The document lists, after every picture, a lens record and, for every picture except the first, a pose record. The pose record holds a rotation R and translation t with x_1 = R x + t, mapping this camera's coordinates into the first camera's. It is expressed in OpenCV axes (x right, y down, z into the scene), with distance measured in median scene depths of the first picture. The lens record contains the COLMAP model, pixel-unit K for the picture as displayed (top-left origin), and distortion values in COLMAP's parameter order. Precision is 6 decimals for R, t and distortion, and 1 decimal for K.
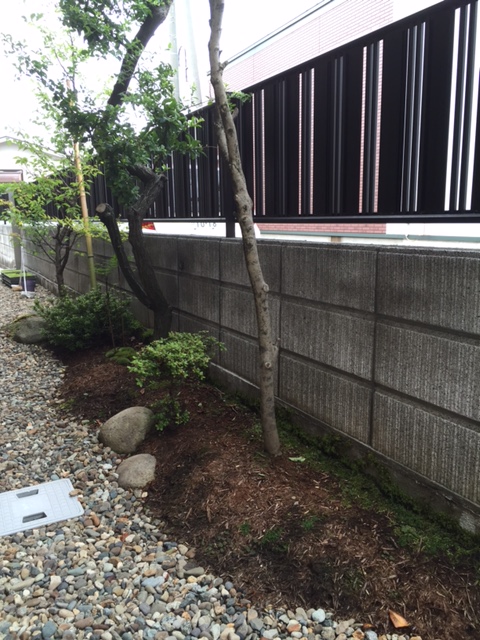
lens RADIAL K [[547.4, 0, 243.5], [0, 547.4, 315.6], [0, 0, 1]] dist [0.082331, -0.102802]
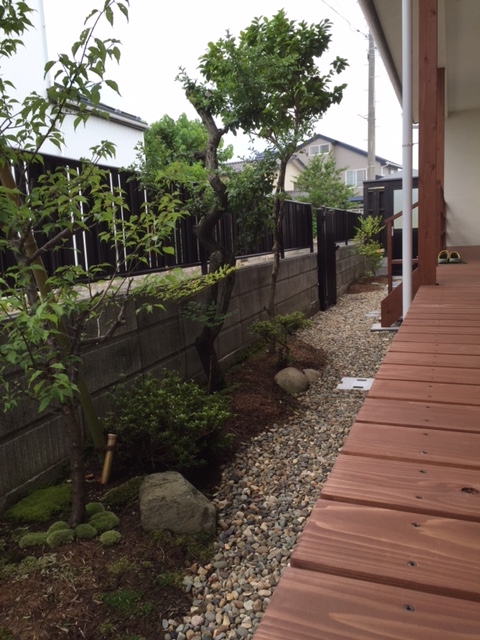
lens RADIAL K [[547.4, 0, 243.5], [0, 547.4, 315.6], [0, 0, 1]] dist [0.082331, -0.102802]
pose [[-0.663105, -0.066434, 0.745572, -1.674779], [0.187559, 0.949531, 0.251421, -0.522651], [-0.724647, 0.306557, -0.617179, 2.617726]]
